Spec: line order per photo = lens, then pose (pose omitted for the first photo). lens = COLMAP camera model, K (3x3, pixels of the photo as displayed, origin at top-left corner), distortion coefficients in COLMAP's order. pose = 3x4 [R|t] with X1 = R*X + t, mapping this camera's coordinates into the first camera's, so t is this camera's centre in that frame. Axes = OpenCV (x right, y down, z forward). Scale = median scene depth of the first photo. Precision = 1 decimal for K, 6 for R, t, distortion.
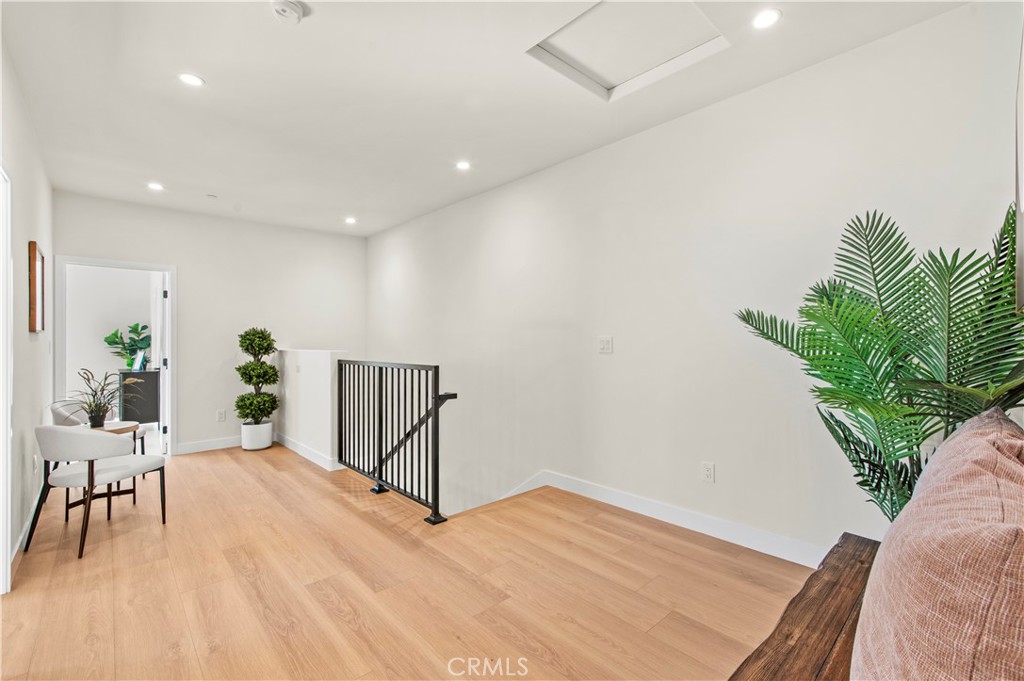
lens RADIAL K [[457.1, 0, 513.3], [0, 457.1, 341.0], [0, 0, 1]] dist [-0.011806, 0.007728]
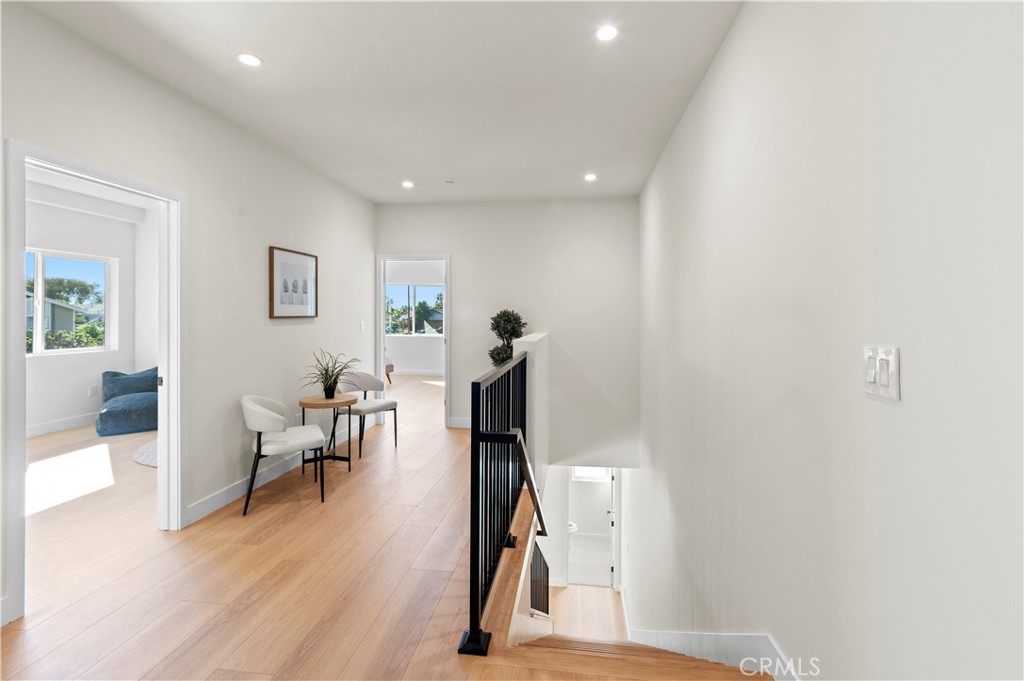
lens RADIAL K [[457.1, 0, 521.5], [0, 457.1, 313.3], [0, 0, 1]] dist [-0.011806, 0.007728]
pose [[0.639909, 0.007693, -0.768413, 0.285406], [-0.011511, 0.999934, 0.000426, -0.034106], [0.768365, 0.008573, 0.639955, 0.591577]]
